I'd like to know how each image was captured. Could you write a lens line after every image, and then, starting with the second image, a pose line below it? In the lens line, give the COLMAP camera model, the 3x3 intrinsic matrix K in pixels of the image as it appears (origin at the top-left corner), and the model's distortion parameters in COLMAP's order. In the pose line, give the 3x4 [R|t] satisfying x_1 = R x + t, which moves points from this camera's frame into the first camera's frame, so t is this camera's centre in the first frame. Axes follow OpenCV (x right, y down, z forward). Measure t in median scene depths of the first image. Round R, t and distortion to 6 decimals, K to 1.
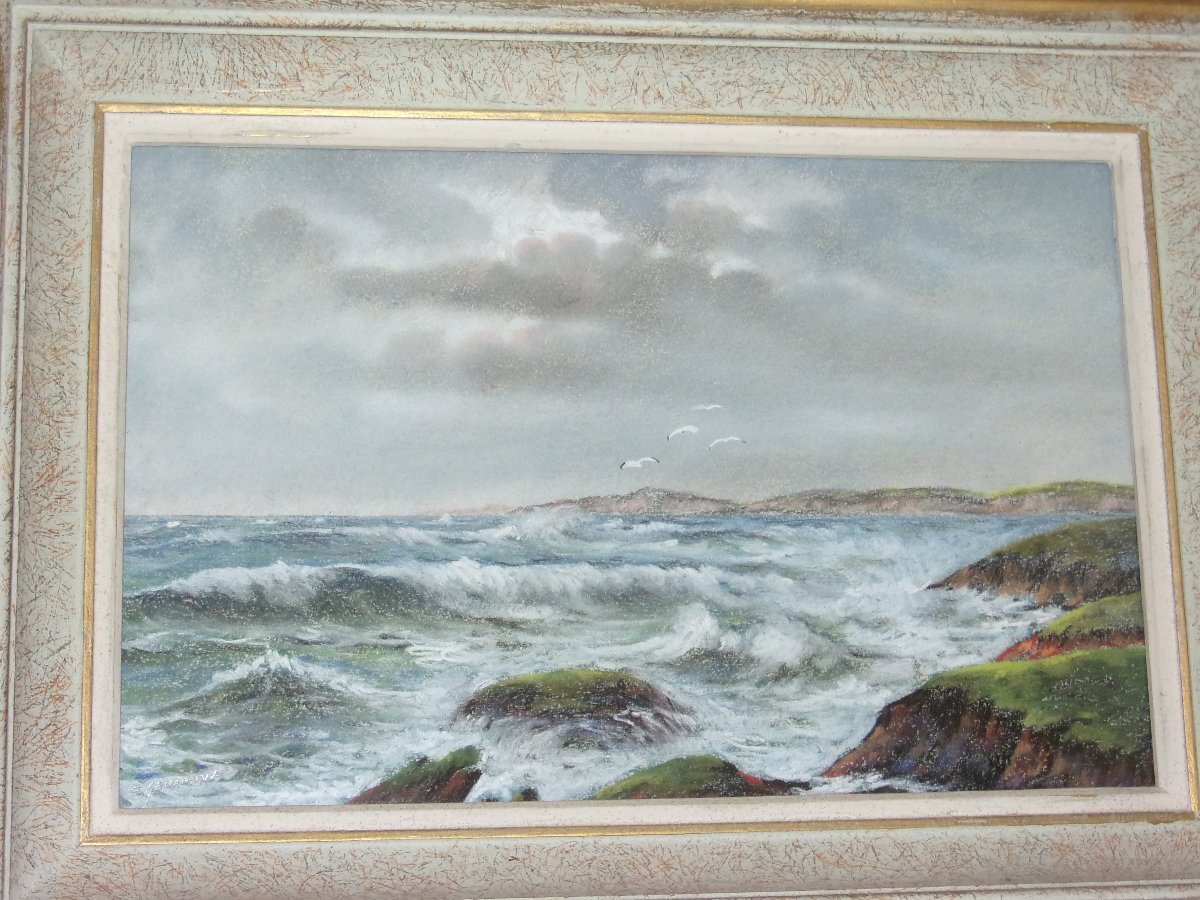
lens RADIAL K [[2298.0, 0, 596.9], [0, 2298.0, 470.7], [0, 0, 1]] dist [-0.123438, 0.557385]
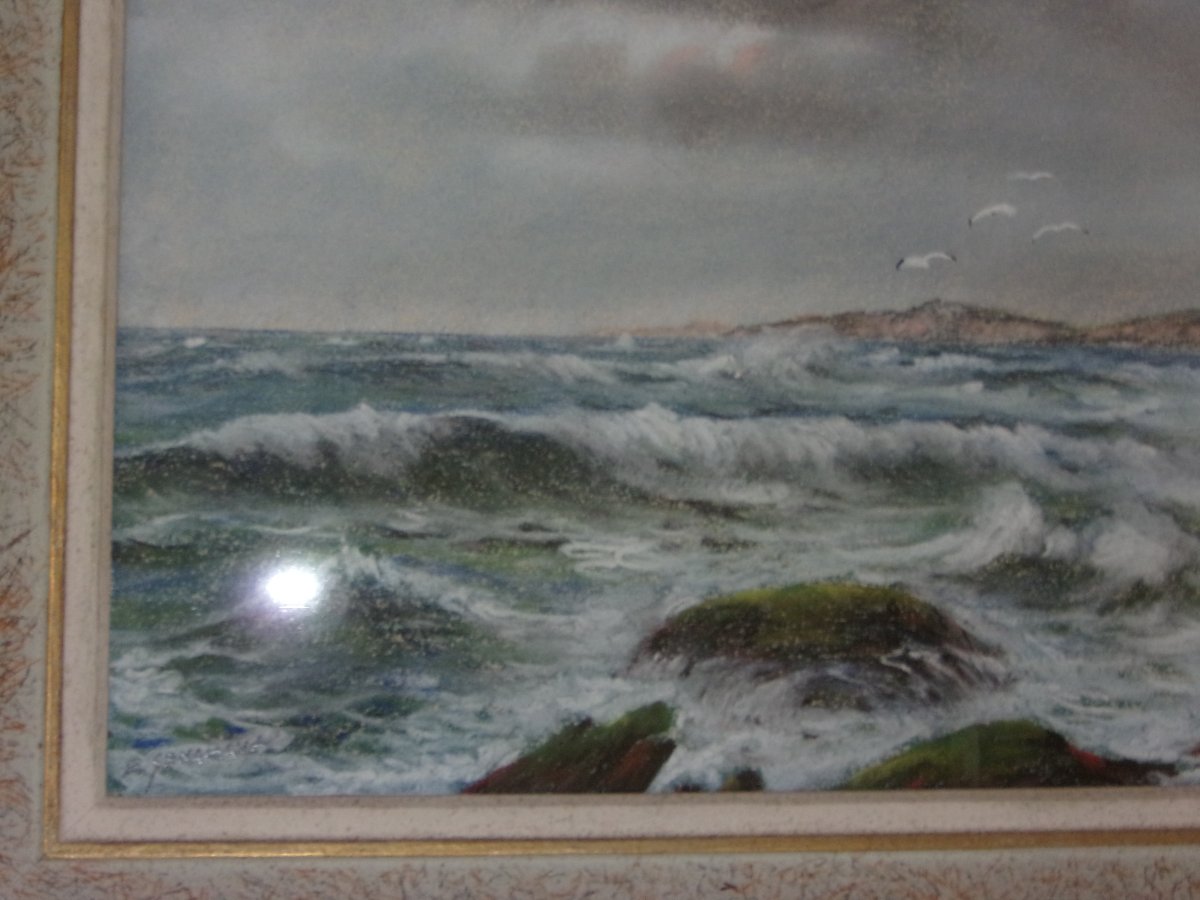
lens RADIAL K [[2305.0, 0, 600.0], [0, 2305.0, 450.0], [0, 0, 1]] dist [-0.150863, 0.560968]
pose [[0.999673, 0.025486, -0.002216, -0.070483], [-0.025128, 0.994497, 0.101708, -0.013874], [0.004796, -0.101619, 0.994812, 0.364063]]
